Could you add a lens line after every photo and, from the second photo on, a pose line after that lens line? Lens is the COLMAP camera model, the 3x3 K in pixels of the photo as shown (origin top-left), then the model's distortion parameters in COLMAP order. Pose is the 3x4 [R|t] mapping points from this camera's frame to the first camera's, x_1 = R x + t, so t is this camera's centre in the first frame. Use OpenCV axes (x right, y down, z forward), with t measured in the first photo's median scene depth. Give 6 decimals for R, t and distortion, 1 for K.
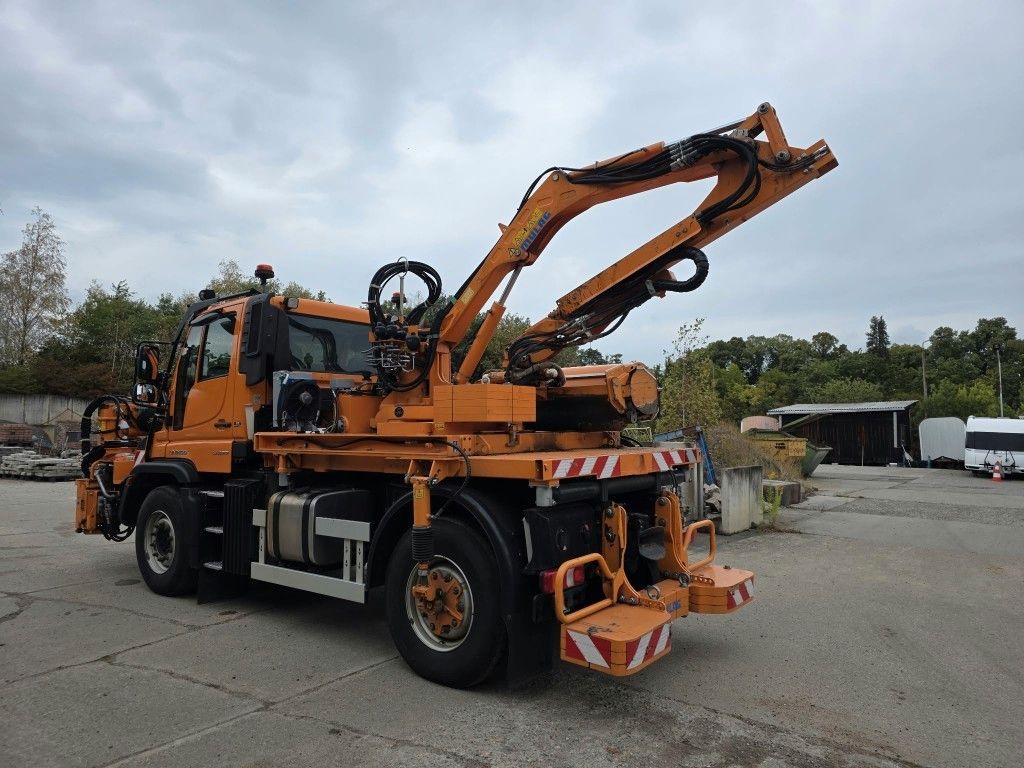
lens RADIAL K [[674.4, 0, 518.6], [0, 674.4, 365.1], [0, 0, 1]] dist [-0.001104, 0.003742]
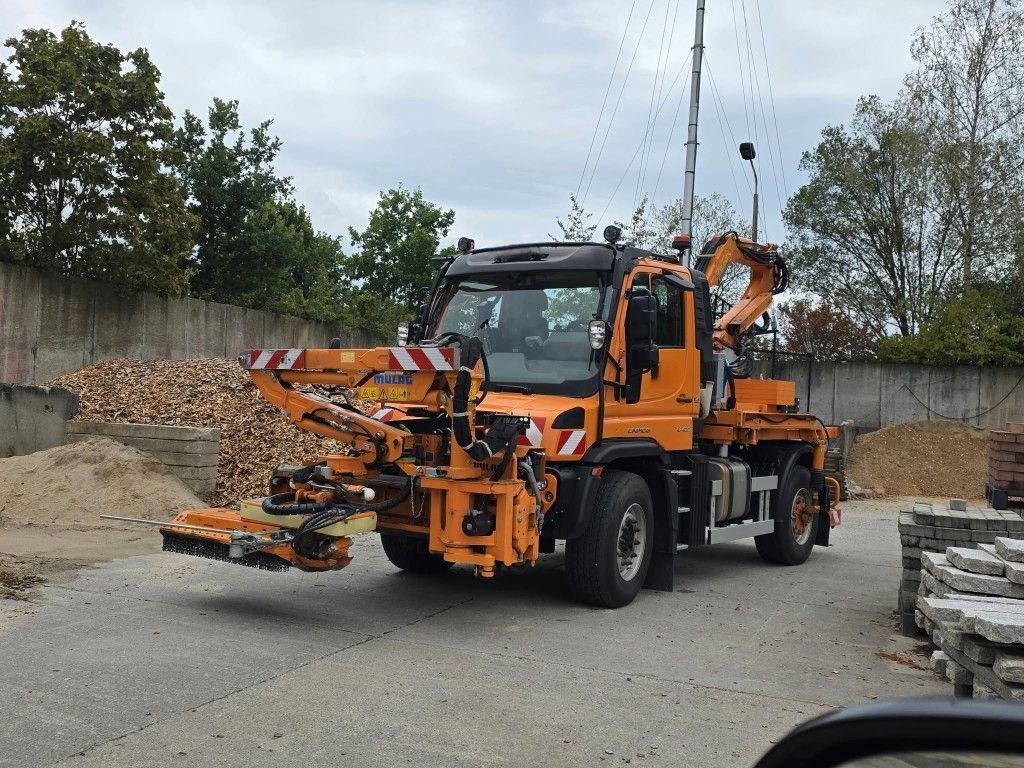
lens RADIAL K [[1037.1, 0, 511.2], [0, 1037.1, 355.5], [0, 0, 1]] dist [0.049705, 0.000329]
pose [[-0.002035, 0.047302, 0.998879, -2.049040], [-0.135618, 0.989639, -0.047140, 0.138892], [-0.990759, -0.135562, 0.004401, 1.340328]]
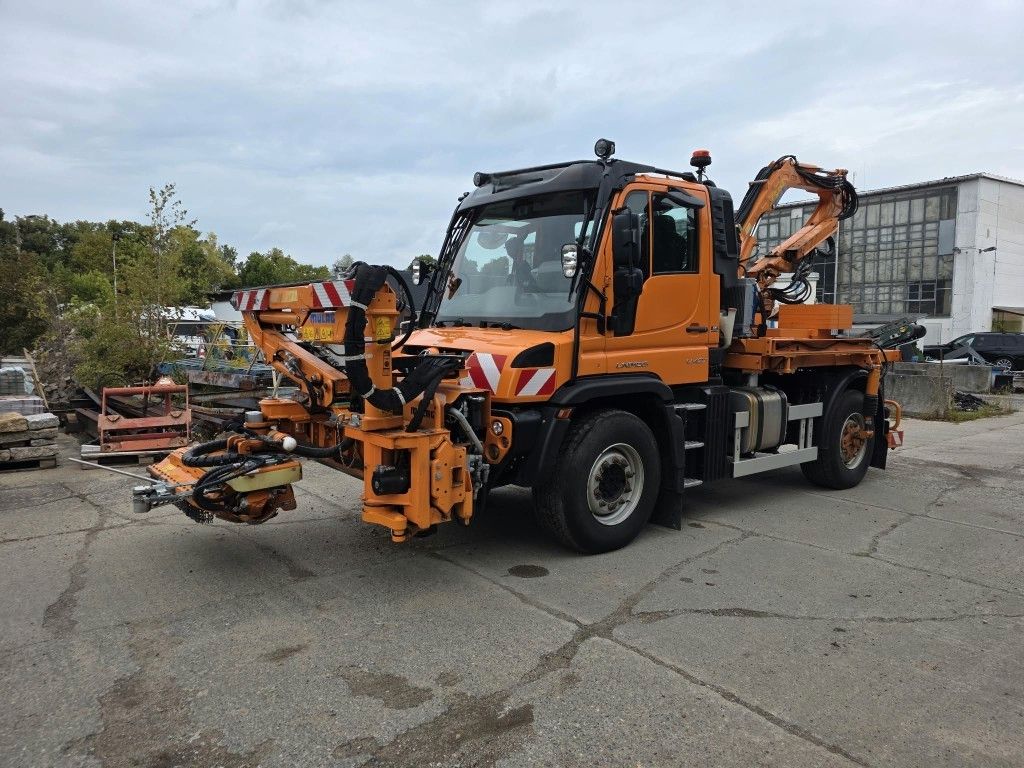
lens RADIAL K [[684.6, 0, 507.7], [0, 684.6, 379.1], [0, 0, 1]] dist [0.059183, -0.050596]
pose [[0.253641, -0.073466, 0.964505, -1.485959], [-0.107774, 0.988757, 0.103655, 0.092944], [-0.961276, -0.130239, 0.242871, 1.090026]]
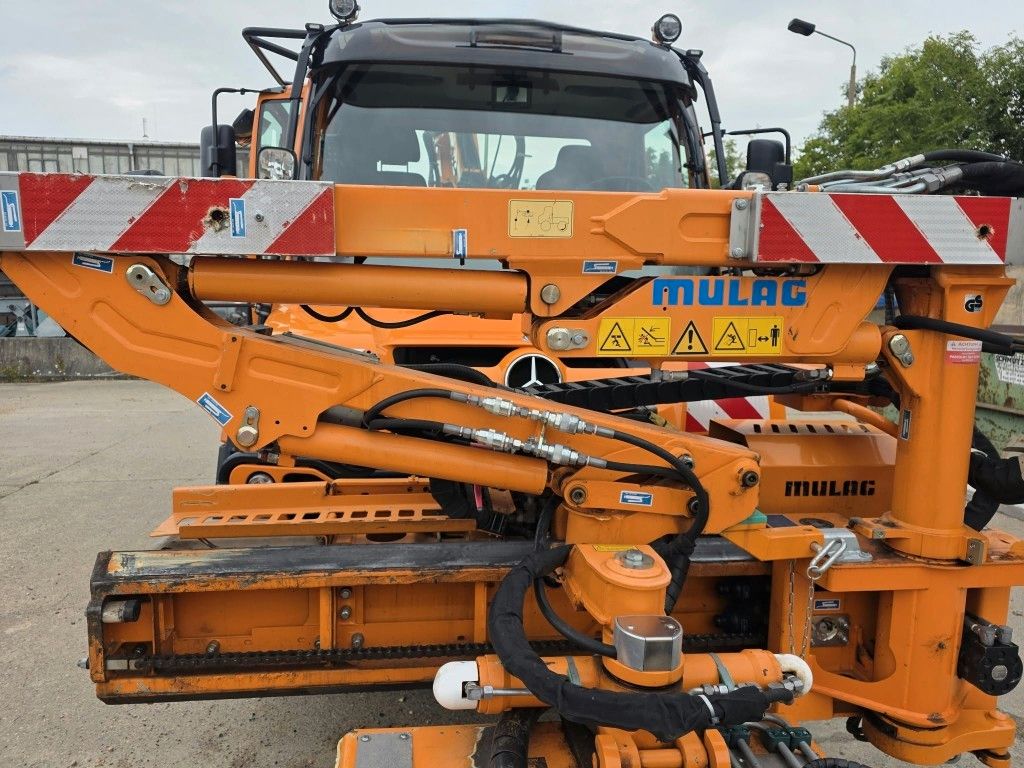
lens RADIAL K [[684.6, 0, 507.7], [0, 684.6, 379.1], [0, 0, 1]] dist [0.059183, -0.050596]
pose [[-0.683839, -0.100443, 0.722686, -0.935037], [-0.086138, 0.994666, 0.056737, 0.153810], [-0.724530, -0.023452, -0.688844, 1.731133]]
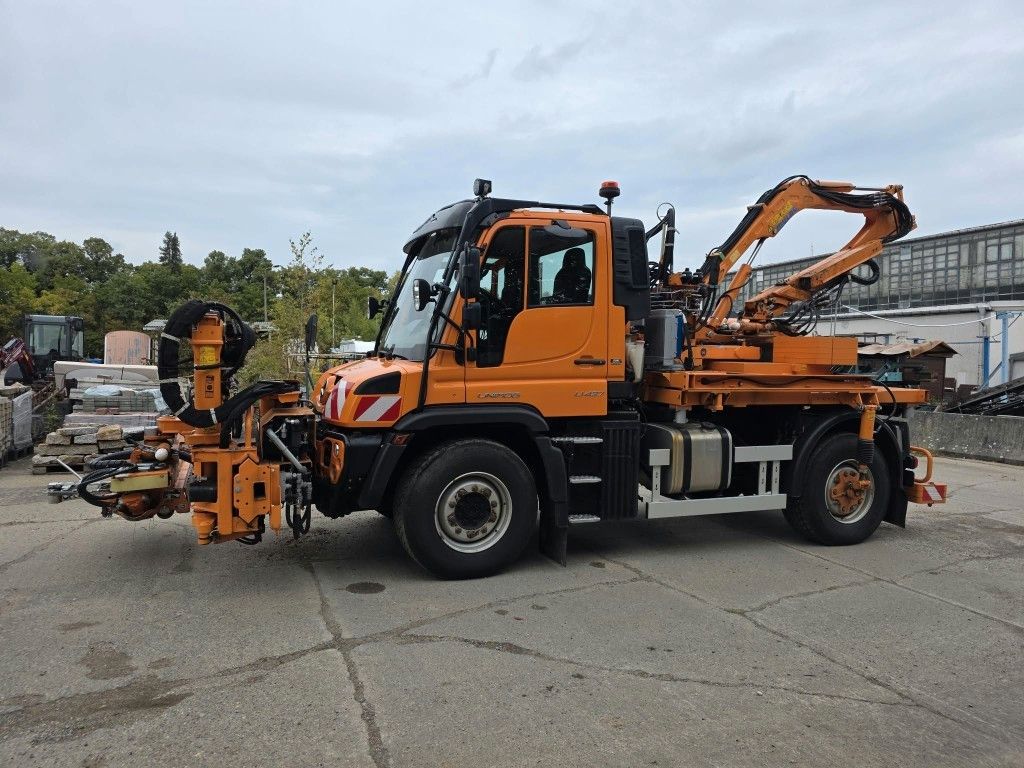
lens RADIAL K [[684.6, 0, 507.7], [0, 684.6, 379.1], [0, 0, 1]] dist [0.059183, -0.050596]
pose [[0.534218, -0.019345, 0.845126, -1.341283], [-0.102112, 0.990941, 0.087229, 0.047760], [-0.839157, -0.132896, 0.527403, 0.667172]]
